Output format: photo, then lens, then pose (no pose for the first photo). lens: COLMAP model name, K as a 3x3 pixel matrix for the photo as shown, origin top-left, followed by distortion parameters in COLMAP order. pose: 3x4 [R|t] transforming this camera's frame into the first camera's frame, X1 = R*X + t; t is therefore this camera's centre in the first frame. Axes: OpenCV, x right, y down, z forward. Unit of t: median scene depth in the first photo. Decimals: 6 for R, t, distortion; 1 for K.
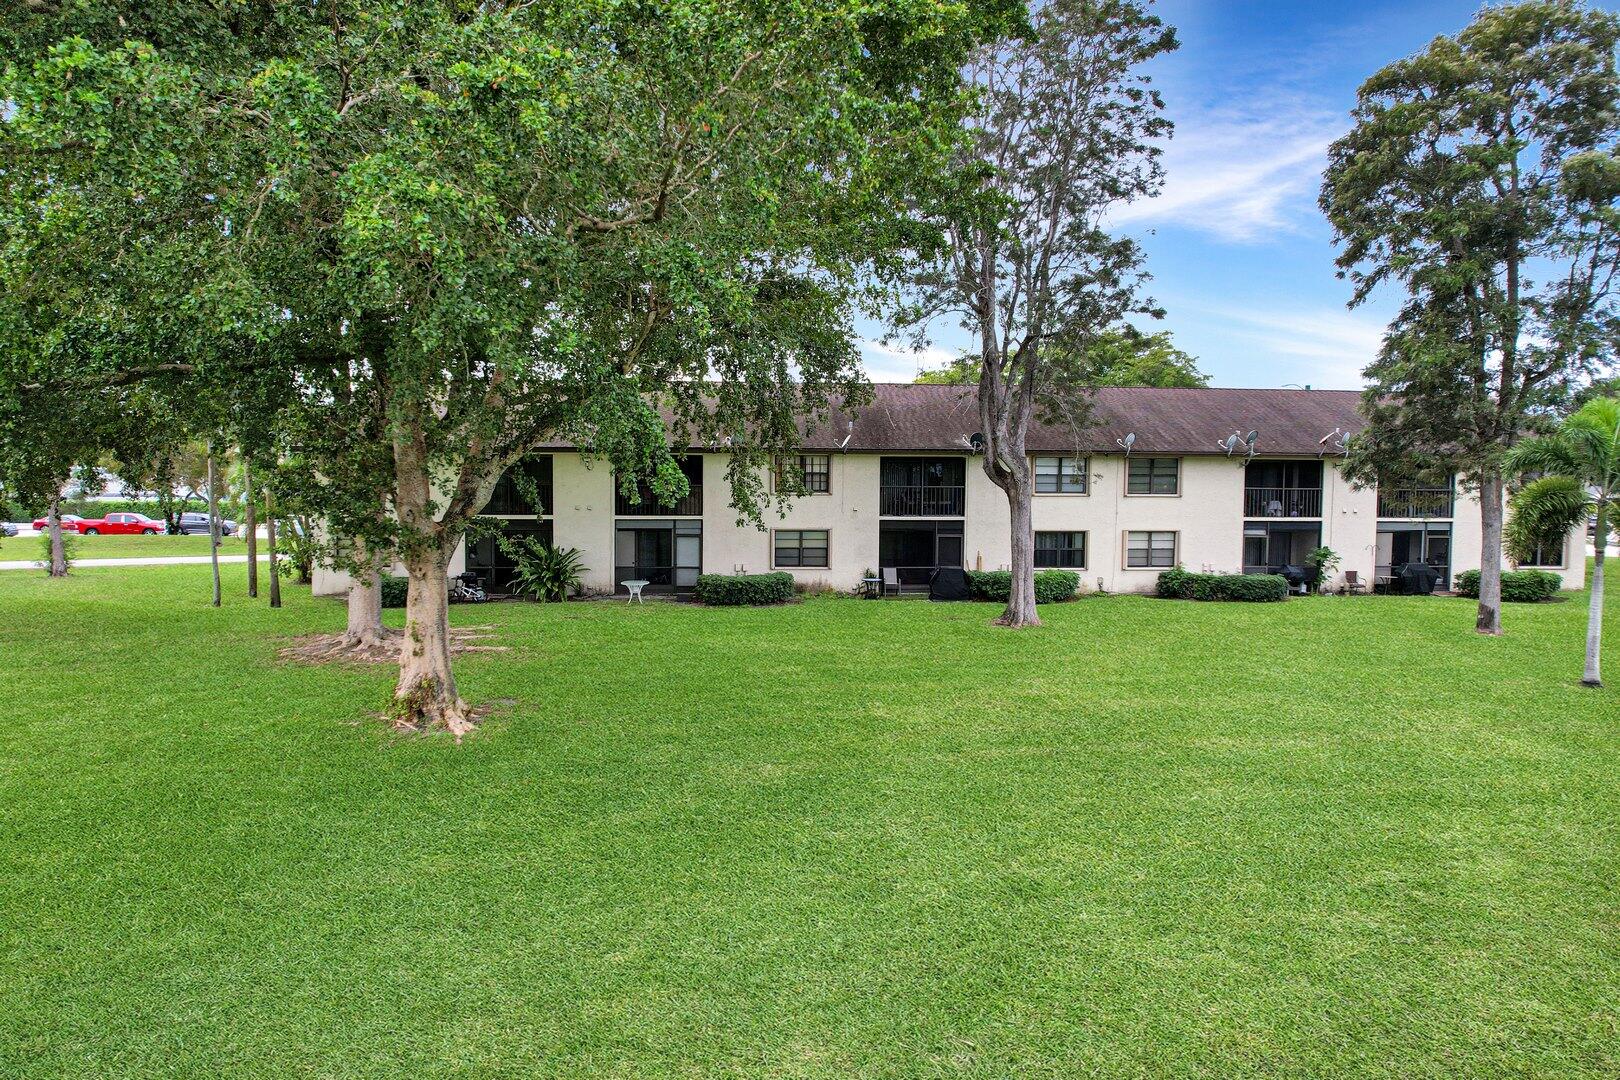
lens RADIAL K [[1033.9, 0, 810.0], [0, 1033.9, 540.0], [0, 0, 1]] dist [-0.033945, -0.000012]
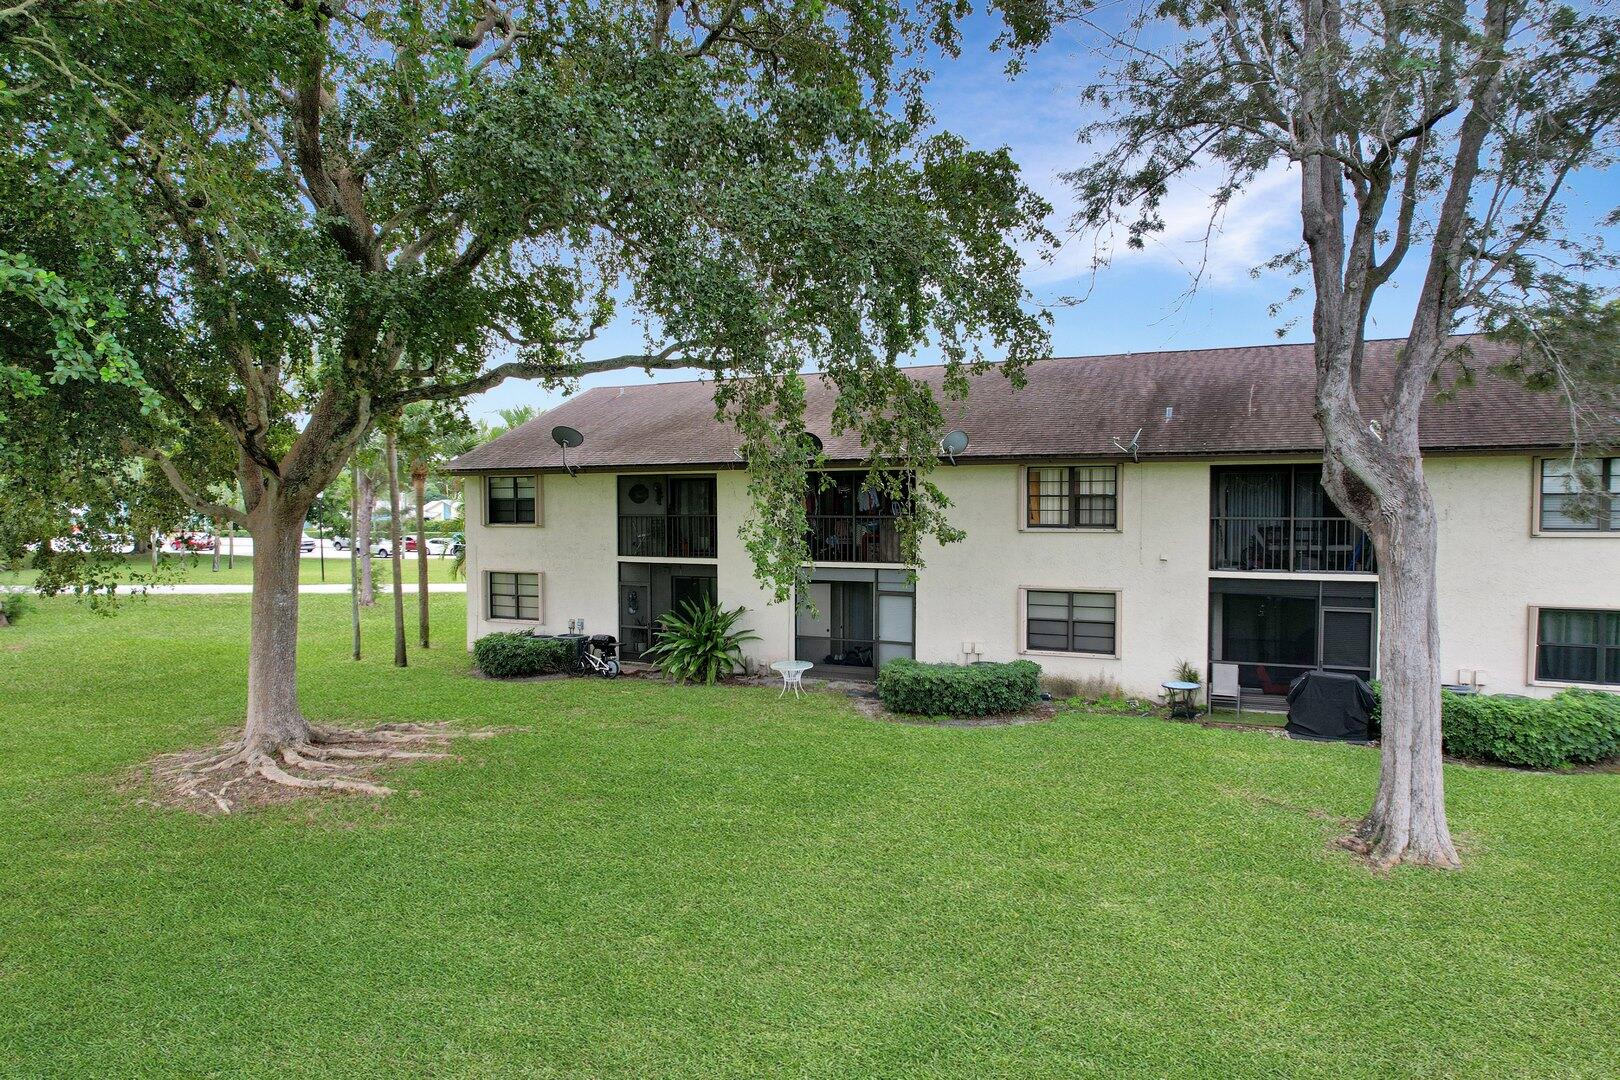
lens RADIAL K [[1033.9, 0, 810.0], [0, 1033.9, 540.0], [0, 0, 1]] dist [-0.033945, -0.000012]
pose [[0.864635, 0.009740, -0.502307, 0.161373], [-0.019494, 0.999710, -0.014171, -0.027767], [0.502023, 0.022045, 0.864573, 0.406687]]
